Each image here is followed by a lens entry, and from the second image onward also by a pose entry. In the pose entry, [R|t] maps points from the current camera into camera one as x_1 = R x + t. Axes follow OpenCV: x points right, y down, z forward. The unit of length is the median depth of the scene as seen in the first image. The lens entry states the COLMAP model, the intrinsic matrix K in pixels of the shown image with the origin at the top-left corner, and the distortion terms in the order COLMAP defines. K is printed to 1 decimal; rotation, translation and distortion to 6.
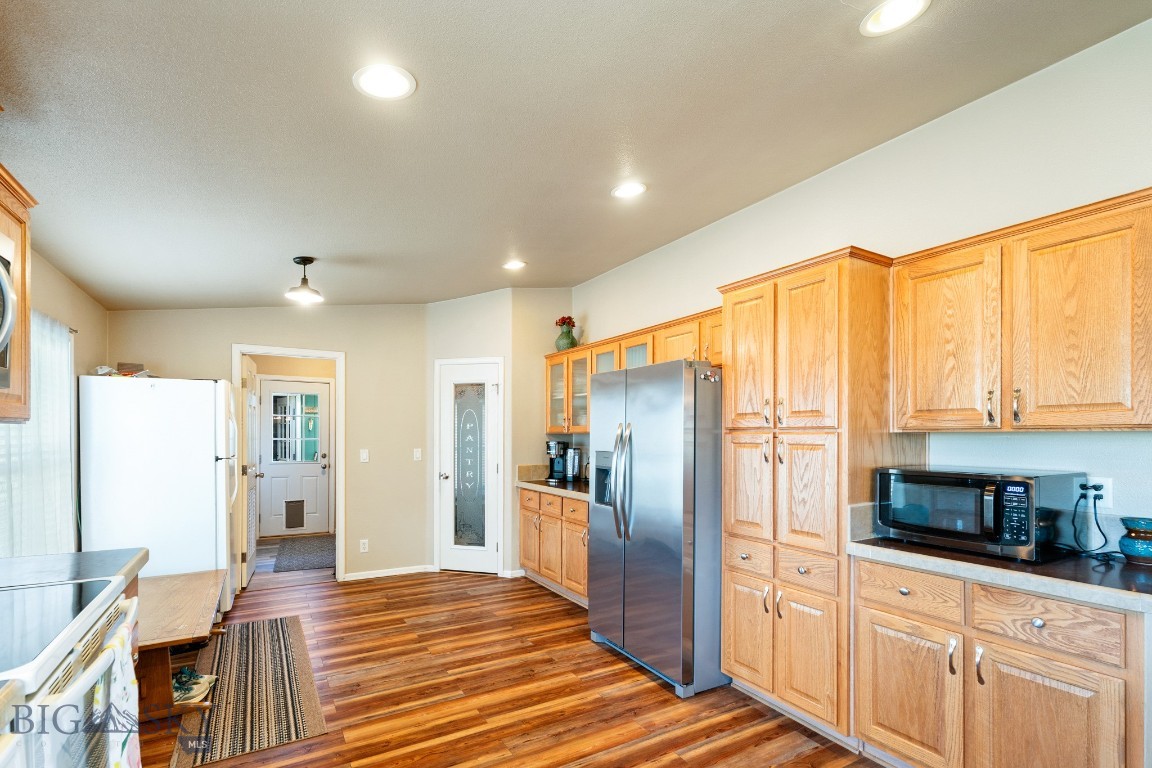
lens RADIAL K [[529.2, 0, 574.8], [0, 529.2, 437.1], [0, 0, 1]] dist [-0.001039, -0.000160]
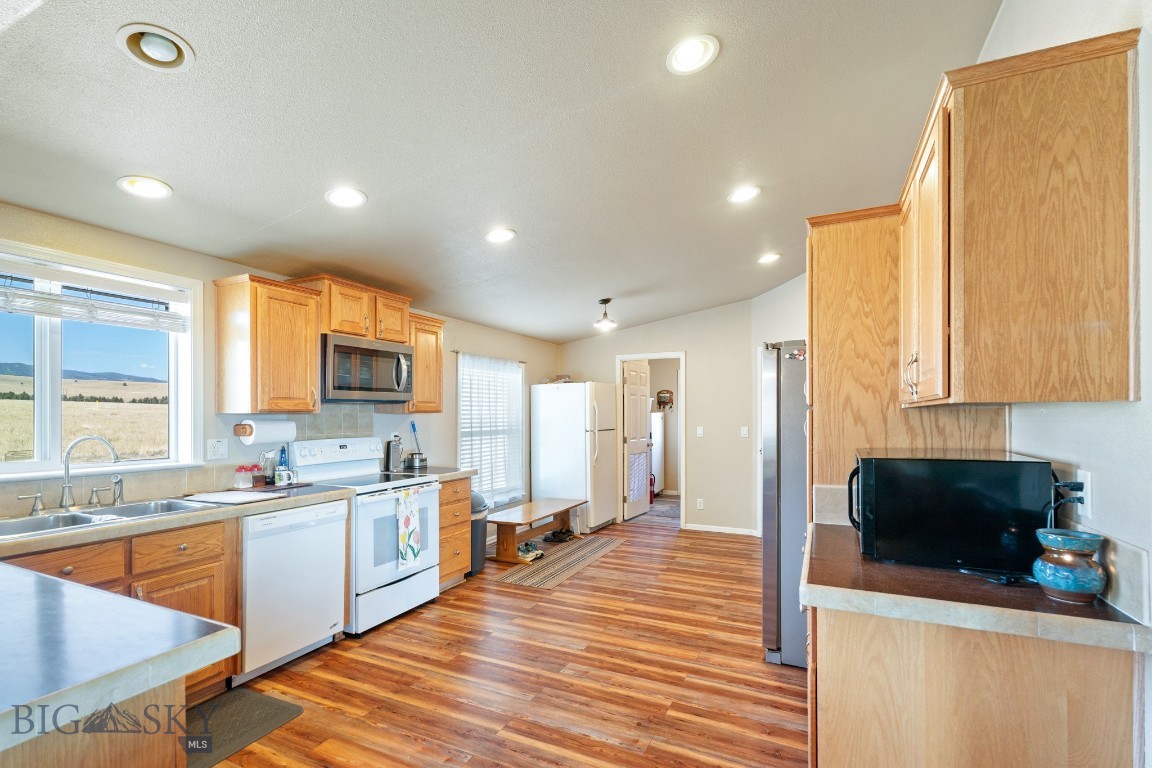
lens RADIAL K [[539.7, 0, 569.3], [0, 539.7, 409.6], [0, 0, 1]] dist [0.000988, 0.000299]
pose [[0.553636, -0.017592, -0.832573, 0.808803], [0.006435, 0.999837, -0.016846, 0.004006], [0.832734, 0.003969, 0.553659, 0.061859]]
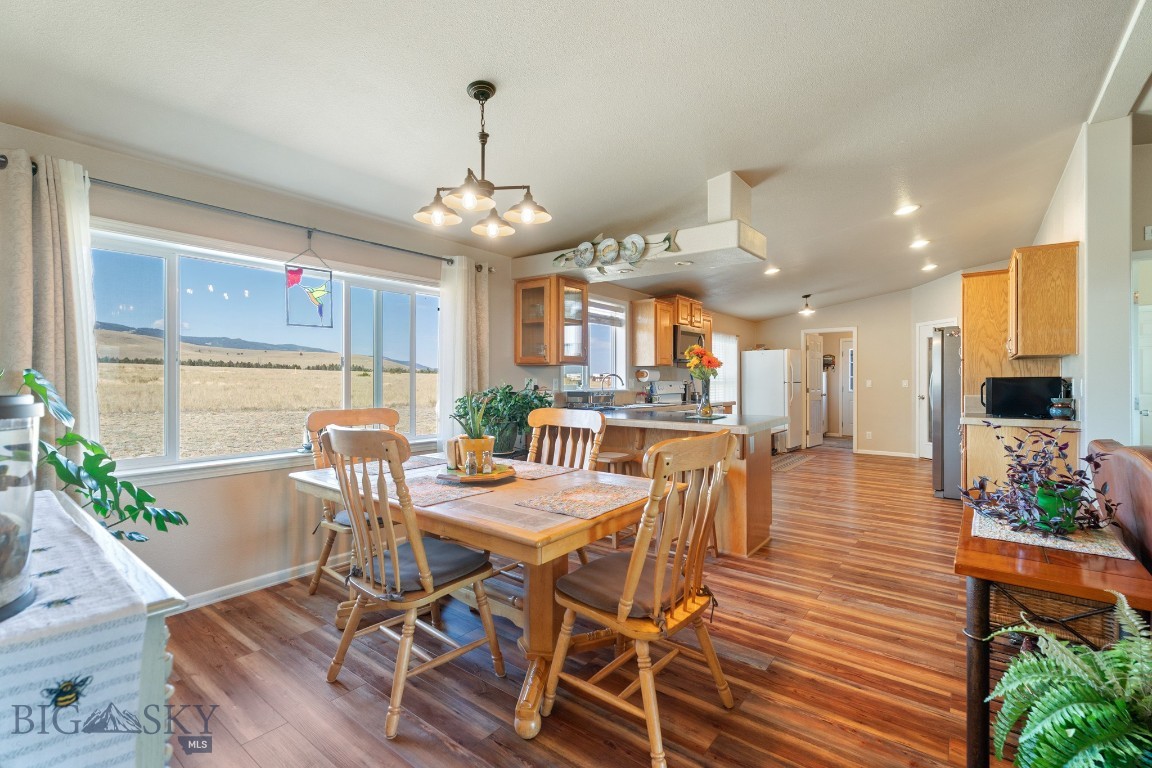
lens RADIAL K [[524.4, 0, 563.9], [0, 524.4, 376.9], [0, 0, 1]] dist [-0.001948, -0.000285]
pose [[0.360005, -0.015187, -0.932827, 1.409672], [0.000070, 0.999868, -0.016251, 0.066546], [0.932950, 0.005785, 0.359959, -0.934779]]
